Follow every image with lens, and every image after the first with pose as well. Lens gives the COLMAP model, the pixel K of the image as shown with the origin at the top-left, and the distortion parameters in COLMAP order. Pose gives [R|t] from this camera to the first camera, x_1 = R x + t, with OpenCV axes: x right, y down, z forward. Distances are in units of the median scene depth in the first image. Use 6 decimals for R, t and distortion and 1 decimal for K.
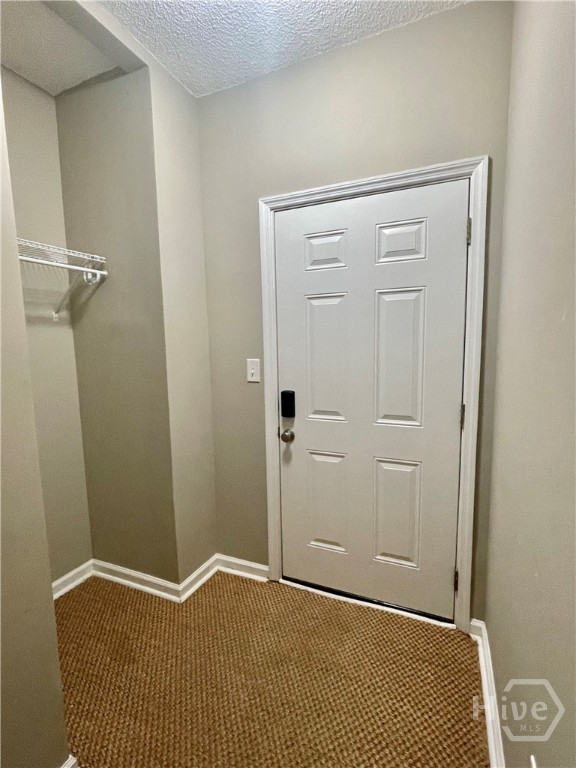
lens RADIAL K [[364.8, 0, 291.8], [0, 364.8, 385.2], [0, 0, 1]] dist [-0.008497, 0.002885]
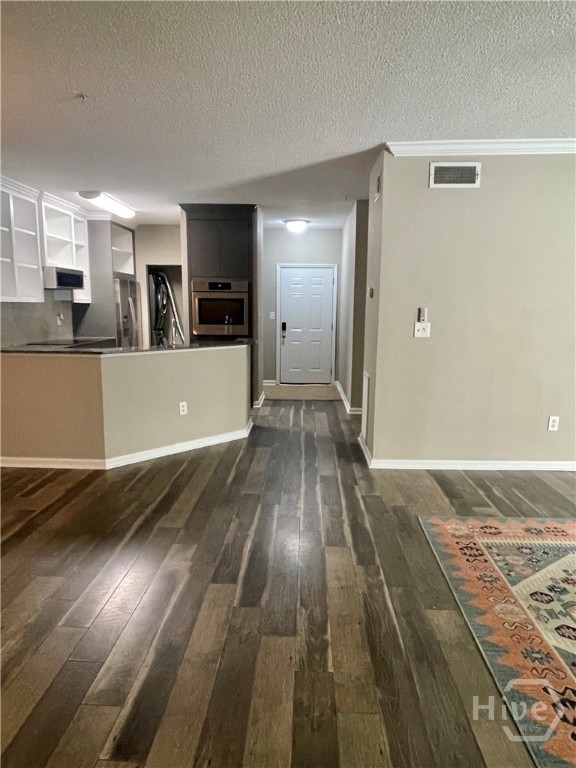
lens RADIAL K [[480.8, 0, 290.1], [0, 480.8, 381.7], [0, 0, 1]] dist [-0.003449, -0.004387]
pose [[0.931074, -0.029963, 0.363599, -1.548379], [0.014822, 0.998906, 0.044362, 0.360212], [-0.364530, -0.035915, 0.930499, -3.065382]]
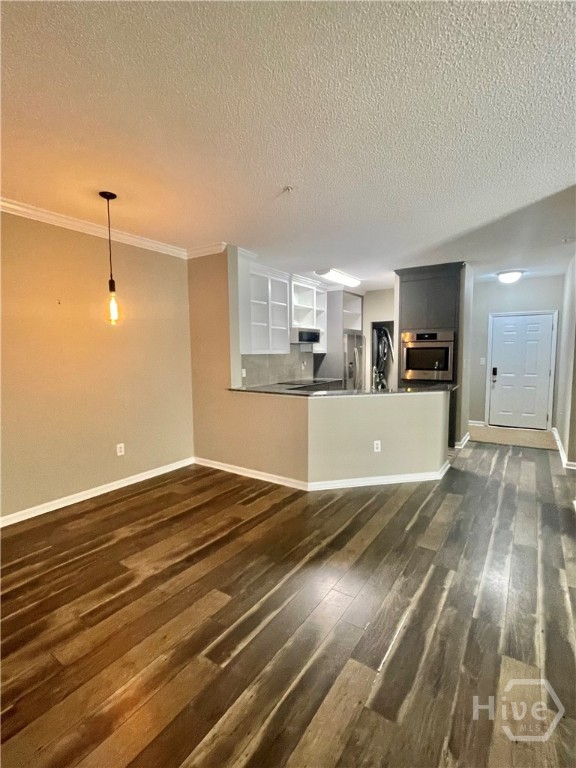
lens RADIAL K [[364.8, 0, 288.6], [0, 364.8, 384.1], [0, 0, 1]] dist [-0.008497, 0.002885]
pose [[0.983695, 0.025100, -0.178083, -1.327615], [-0.029304, 0.999350, -0.021017, 0.304988], [0.177440, 0.025893, 0.983791, -2.773802]]
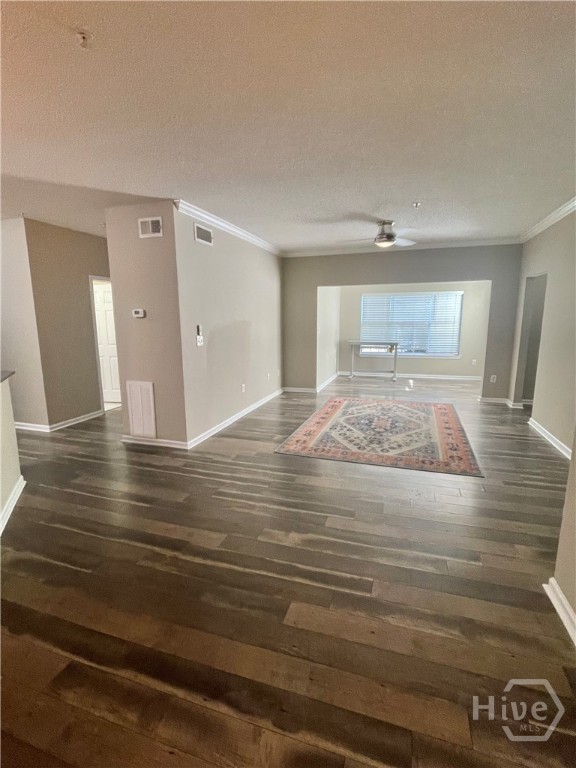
lens RADIAL K [[364.8, 0, 282.3], [0, 364.8, 385.1], [0, 0, 1]] dist [-0.008497, 0.002885]
pose [[-0.083302, -0.160743, 0.983475, -2.455046], [0.121860, 0.977855, 0.170146, 0.197929], [-0.989046, 0.134019, -0.061869, -1.776259]]
